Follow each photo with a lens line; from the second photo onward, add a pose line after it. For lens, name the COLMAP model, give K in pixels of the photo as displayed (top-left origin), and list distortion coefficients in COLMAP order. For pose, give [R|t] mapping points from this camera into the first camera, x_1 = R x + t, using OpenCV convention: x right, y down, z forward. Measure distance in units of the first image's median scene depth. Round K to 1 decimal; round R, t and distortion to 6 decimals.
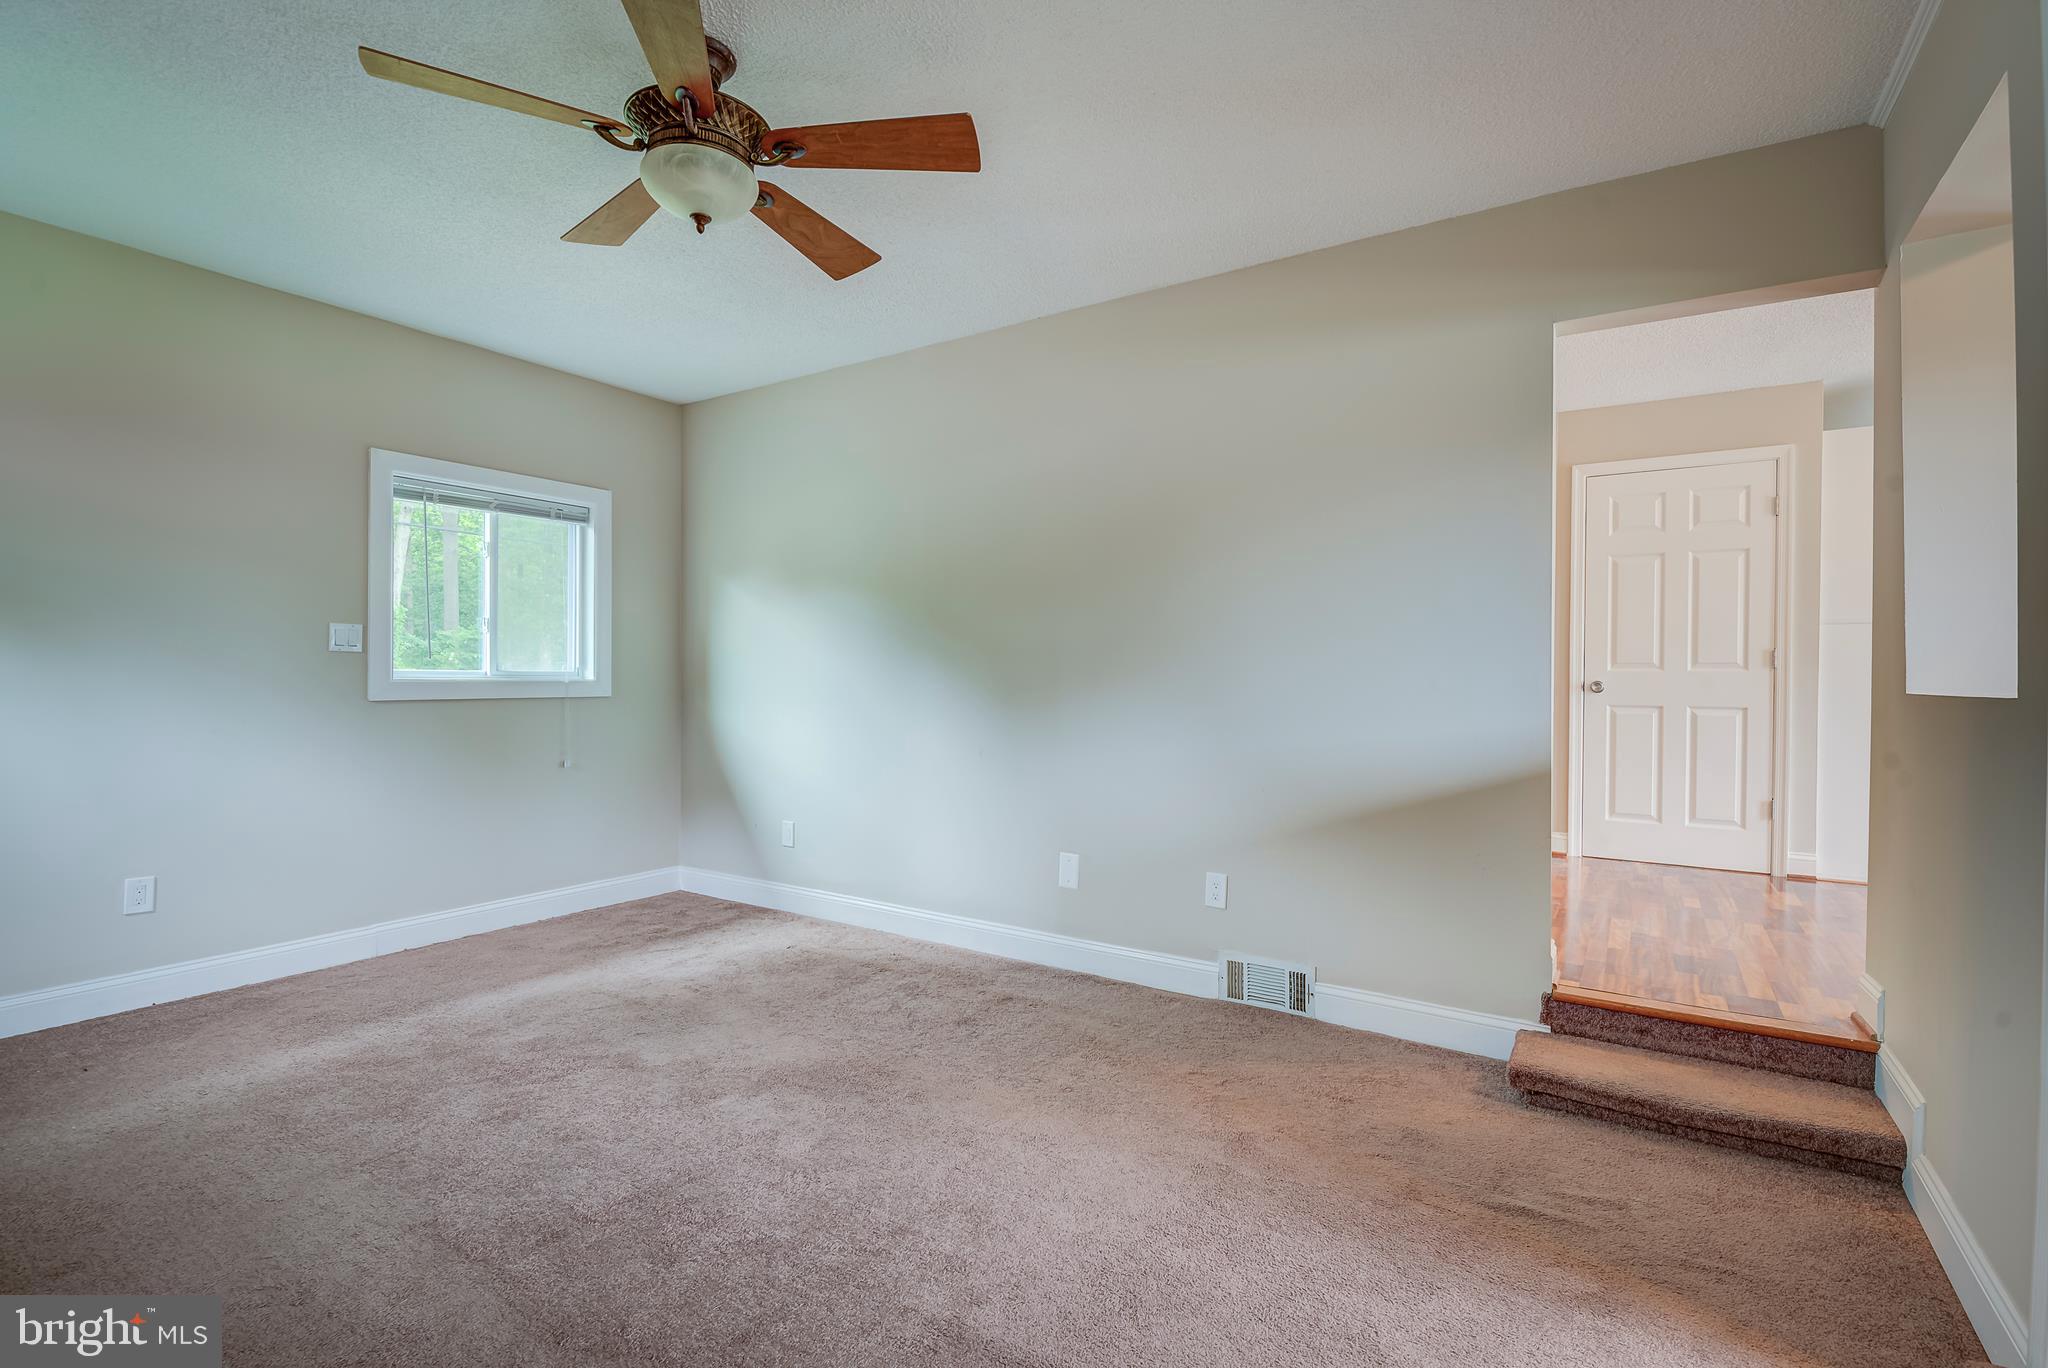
lens RADIAL K [[917.0, 0, 1039.5], [0, 917.0, 690.2], [0, 0, 1]] dist [-0.001229, -0.007475]
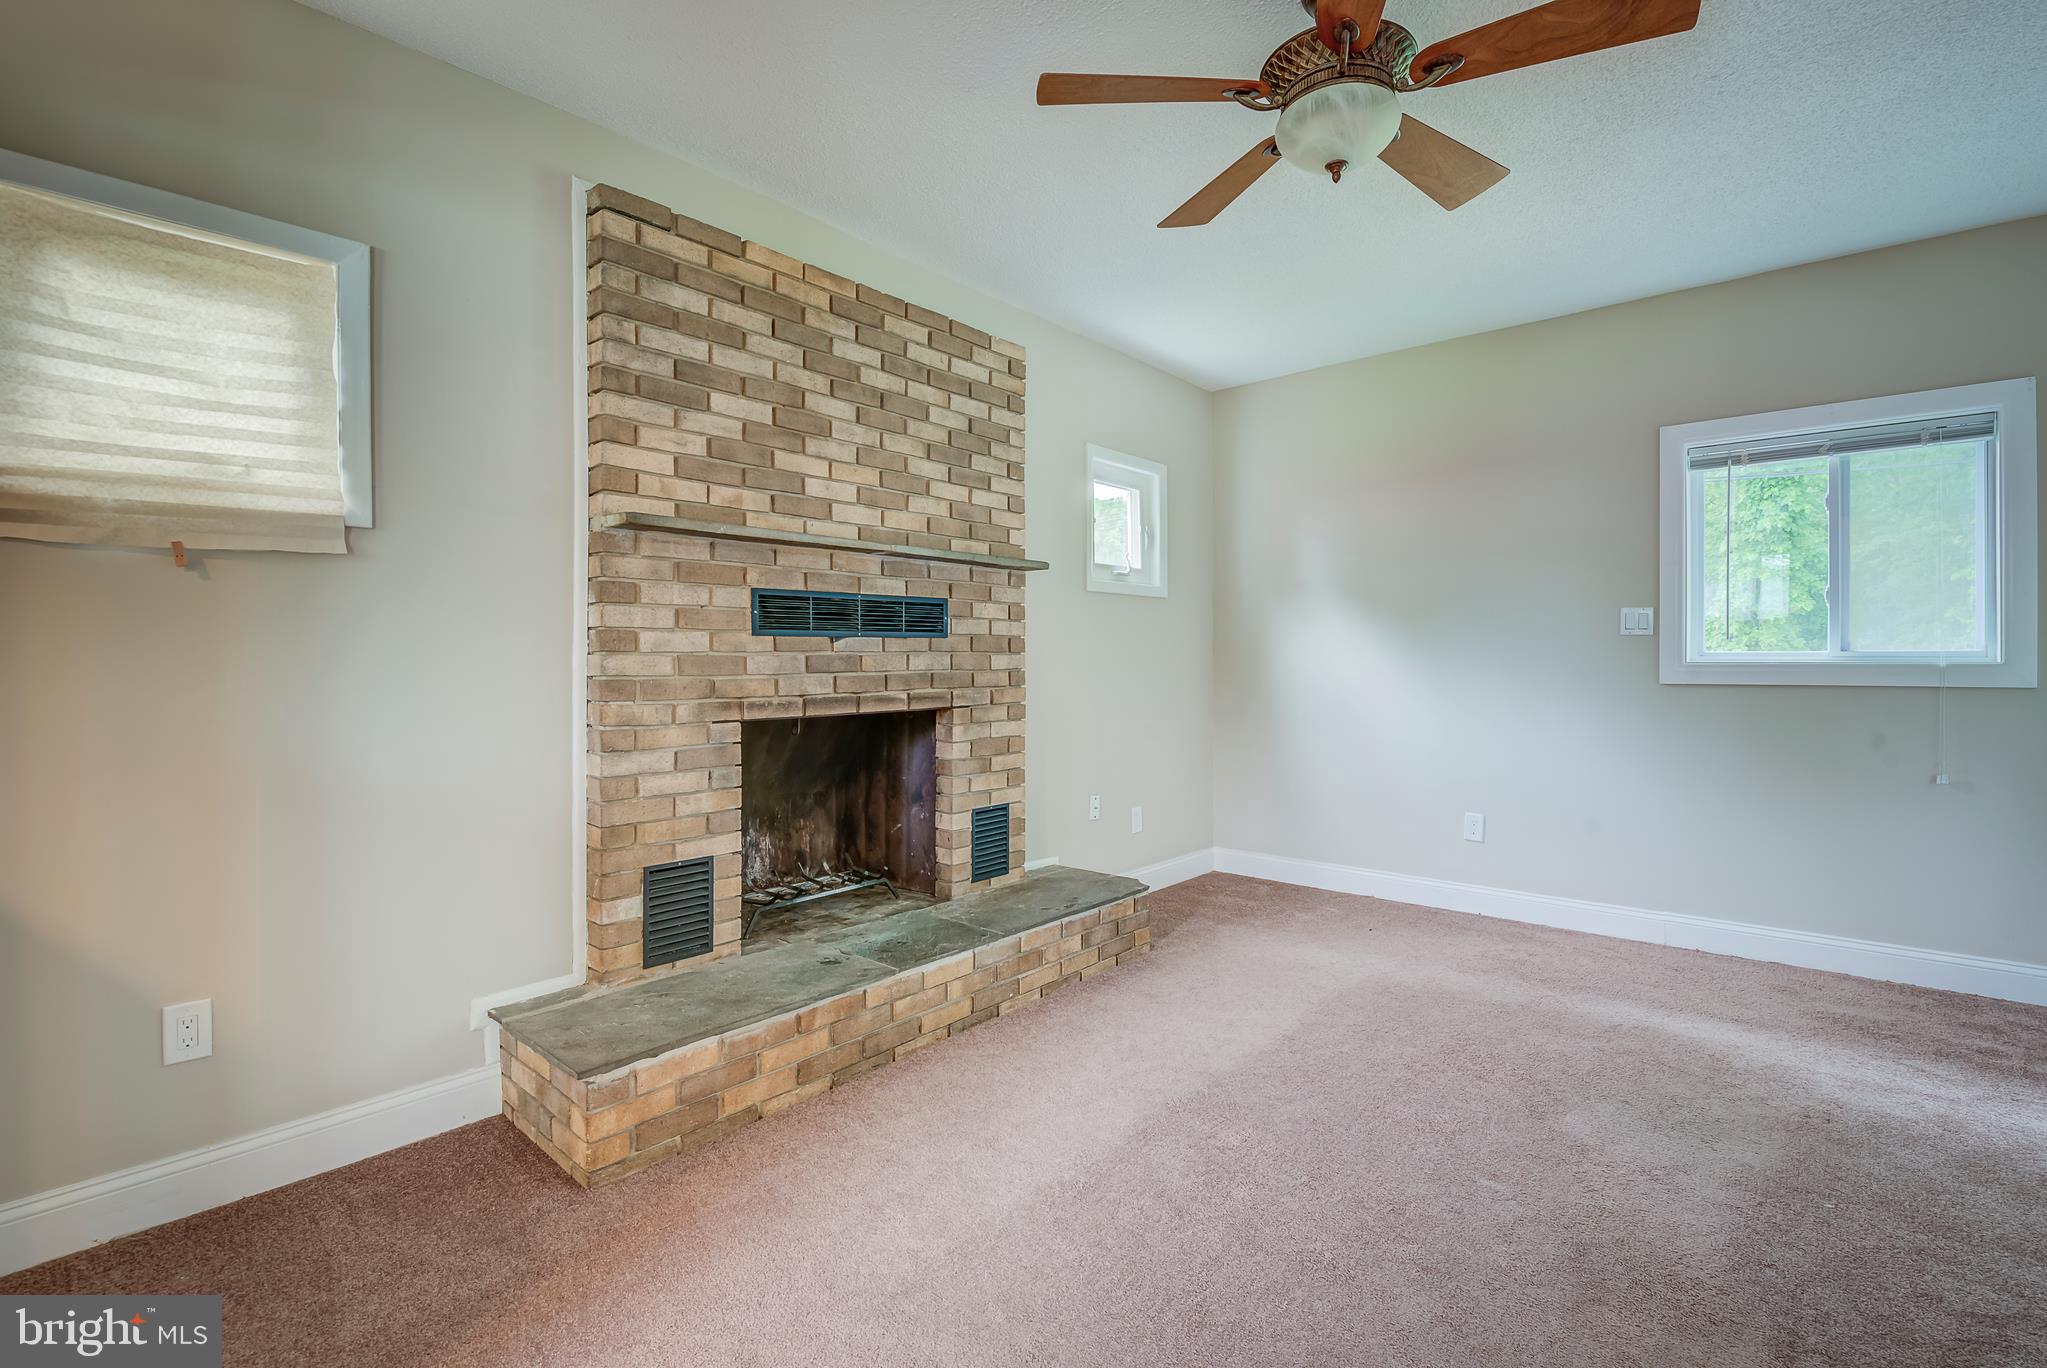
lens RADIAL K [[916.6, 0, 1033.2], [0, 916.6, 665.9], [0, 0, 1]] dist [-0.001229, -0.007475]
pose [[-0.150666, 0.003204, -0.988579, 0.336147], [-0.010891, 0.999929, 0.004900, -0.005128], [0.988525, 0.011505, -0.150621, 0.463883]]
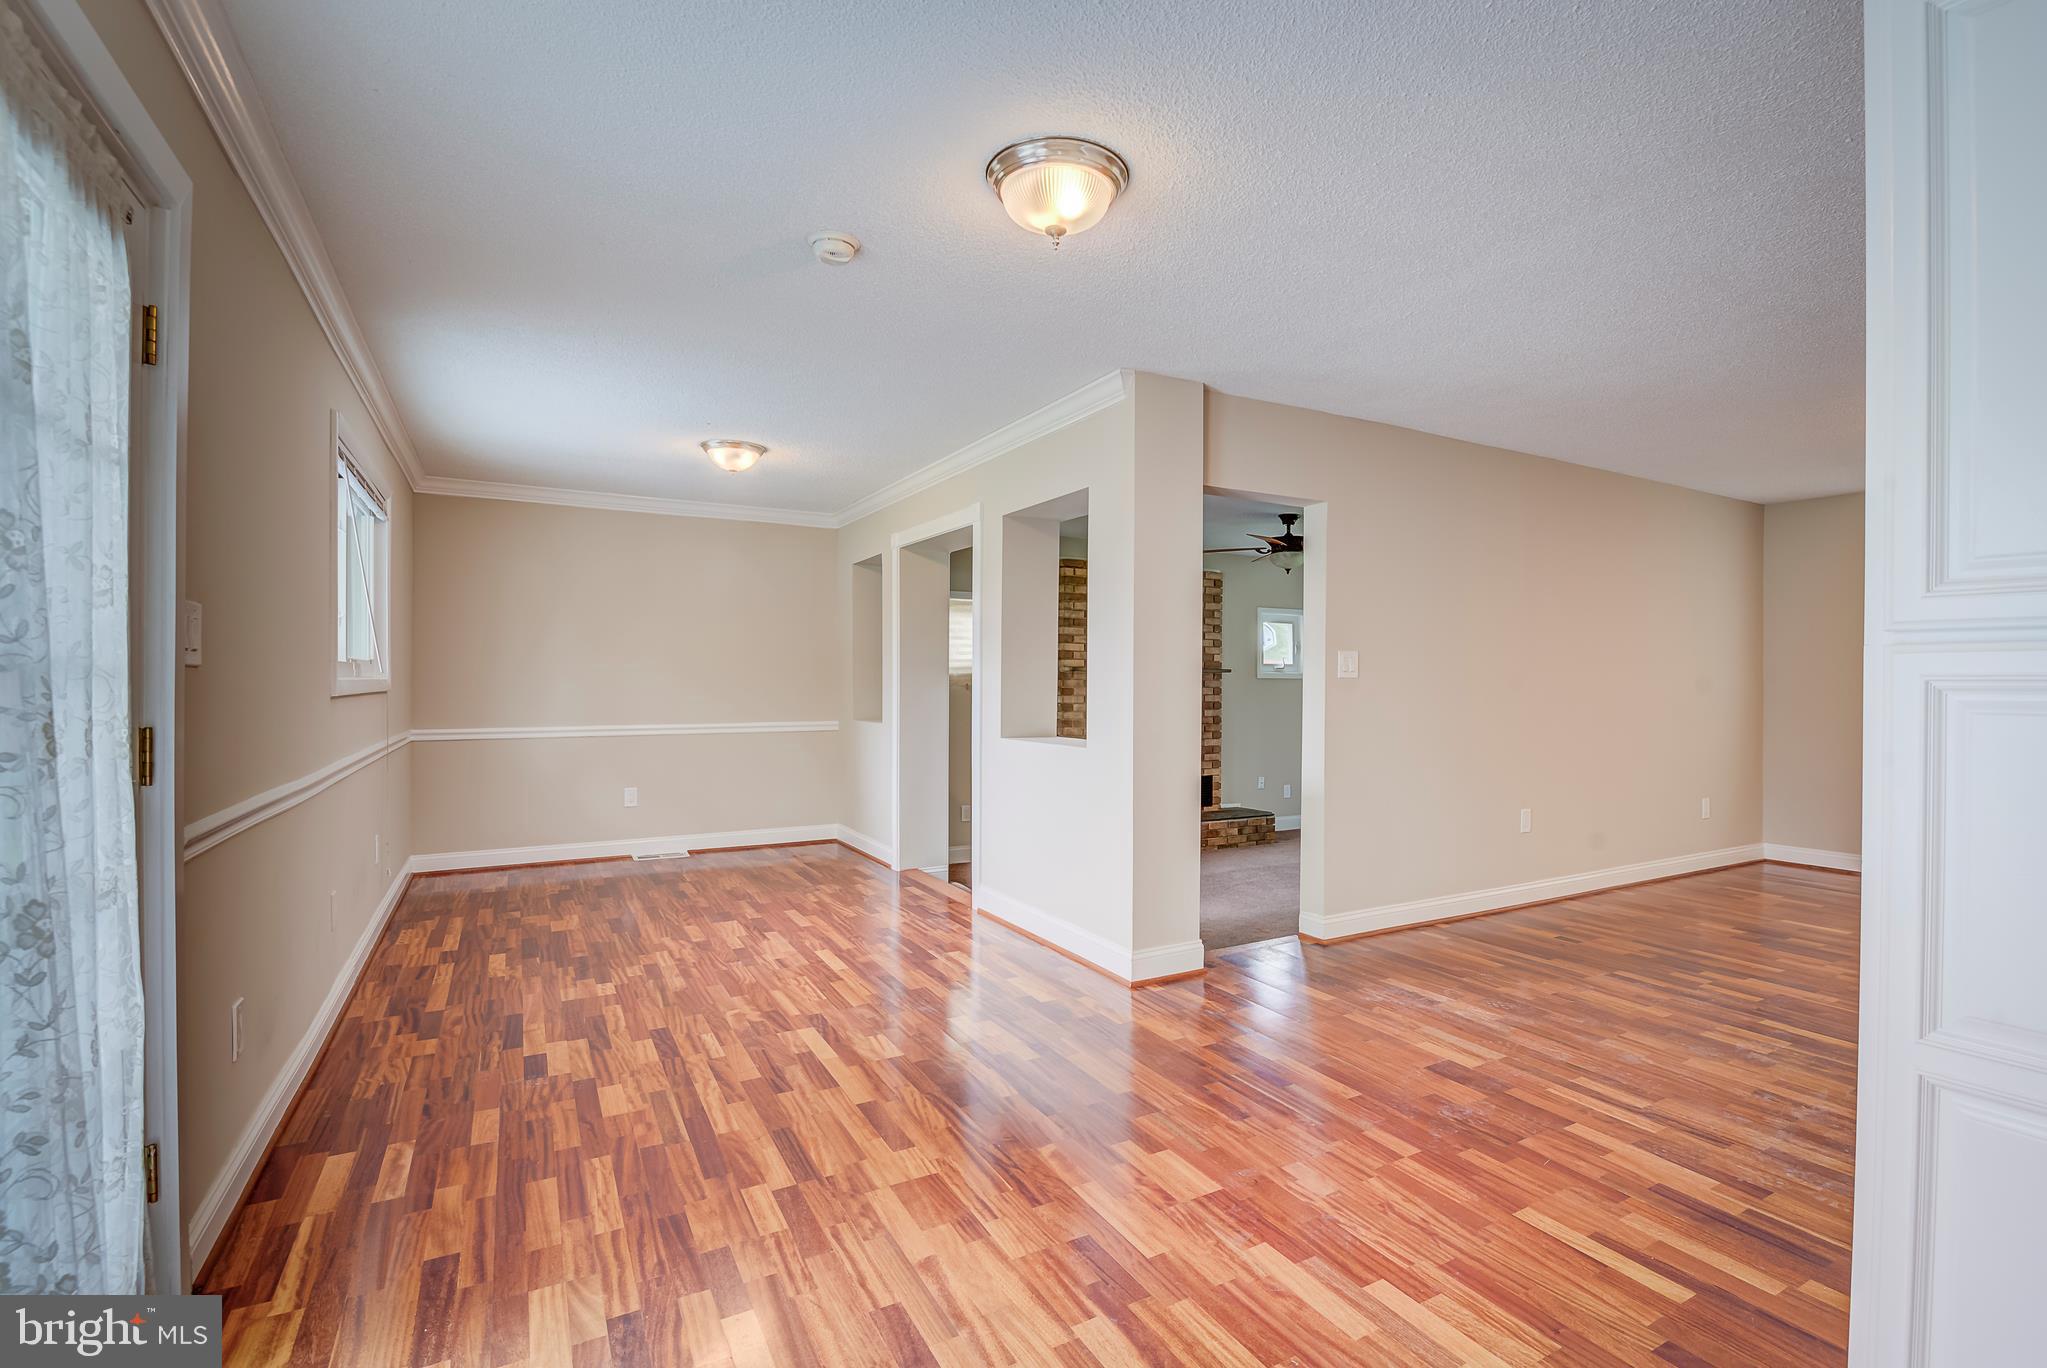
lens RADIAL K [[916.6, 0, 1035.3], [0, 916.6, 691.8], [0, 0, 1]] dist [-0.001229, -0.007475]
pose [[-0.462474, 0.000128, -0.886633, 1.517366], [-0.016907, 0.999817, 0.008963, -0.067123], [0.886472, 0.019136, -0.462387, 0.925221]]
